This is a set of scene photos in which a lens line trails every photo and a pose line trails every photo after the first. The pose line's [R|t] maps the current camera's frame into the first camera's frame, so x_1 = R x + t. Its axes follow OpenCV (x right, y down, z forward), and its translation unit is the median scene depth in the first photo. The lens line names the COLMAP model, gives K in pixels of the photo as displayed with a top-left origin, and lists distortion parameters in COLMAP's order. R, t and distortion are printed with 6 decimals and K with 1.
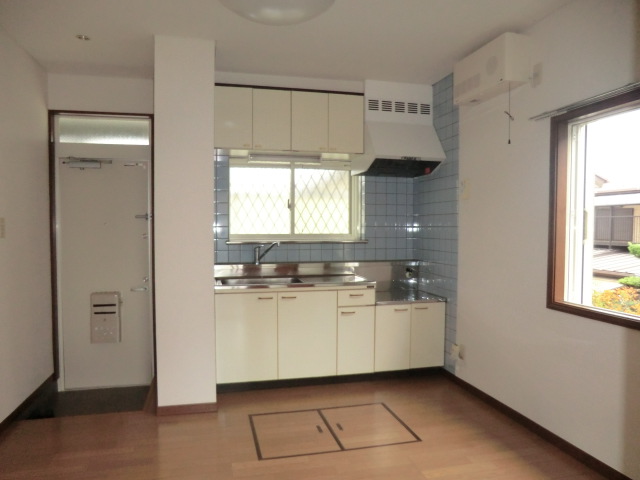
lens RADIAL K [[469.5, 0, 325.9], [0, 469.5, 240.8], [0, 0, 1]] dist [-0.080108, 0.055793]
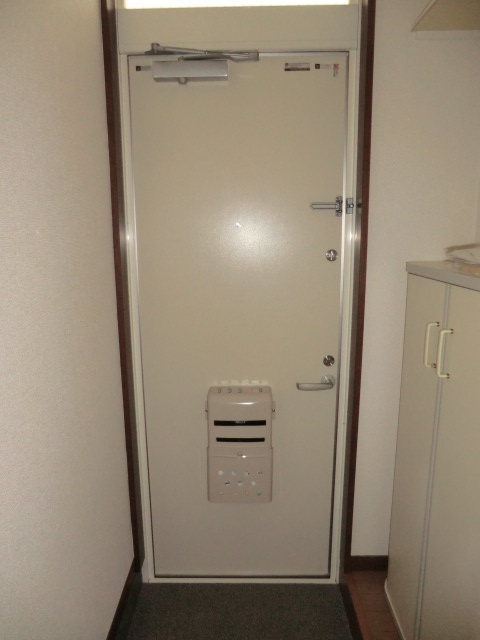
lens RADIAL K [[469.5, 0, 238.9], [0, 469.5, 322.9], [0, 0, 1]] dist [-0.080108, 0.055793]
pose [[0.964315, 0.047317, -0.260495, -0.362100], [-0.001583, 0.984913, 0.173043, -0.022942], [0.264752, -0.166455, 0.949841, 0.592850]]
